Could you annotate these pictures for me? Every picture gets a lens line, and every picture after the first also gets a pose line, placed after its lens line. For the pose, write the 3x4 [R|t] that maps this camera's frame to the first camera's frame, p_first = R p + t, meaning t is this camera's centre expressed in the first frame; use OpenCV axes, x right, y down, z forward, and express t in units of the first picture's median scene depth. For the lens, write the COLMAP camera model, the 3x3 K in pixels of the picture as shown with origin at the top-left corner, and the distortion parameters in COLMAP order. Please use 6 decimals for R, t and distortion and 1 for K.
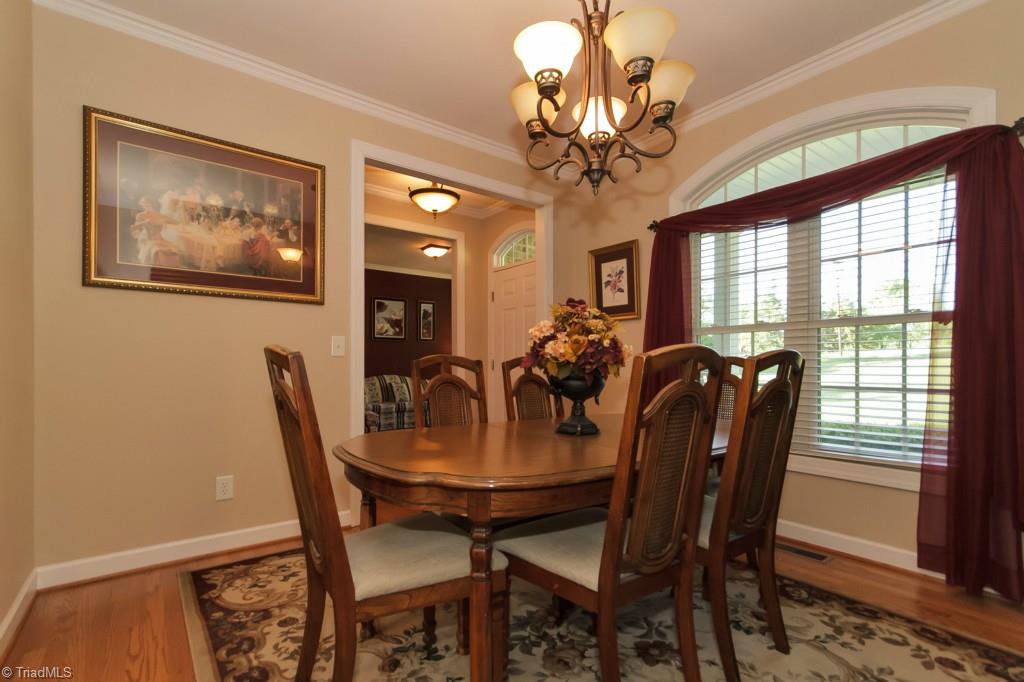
lens RADIAL K [[482.7, 0, 511.6], [0, 482.7, 364.8], [0, 0, 1]] dist [0.020273, 0.000148]
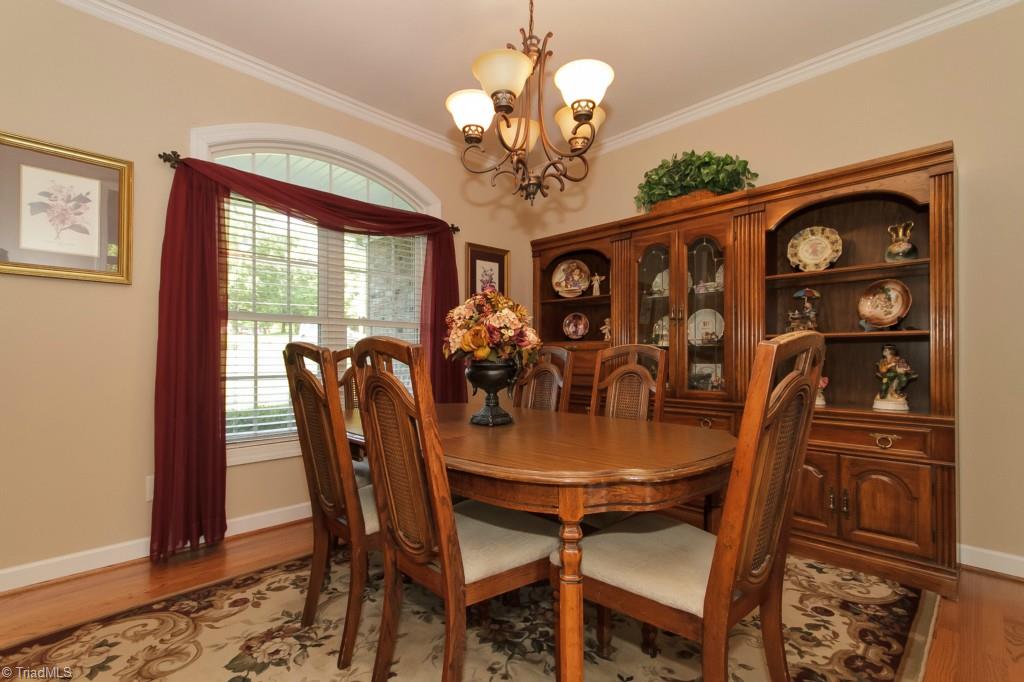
lens RADIAL K [[476.0, 0, 512.4], [0, 476.0, 351.6], [0, 0, 1]] dist [0.021635, 0.000484]
pose [[-0.132988, 0.011159, 0.991055, -0.535992], [-0.000478, 0.999936, -0.011323, 0.002236], [-0.991118, -0.001979, -0.132974, 0.692503]]
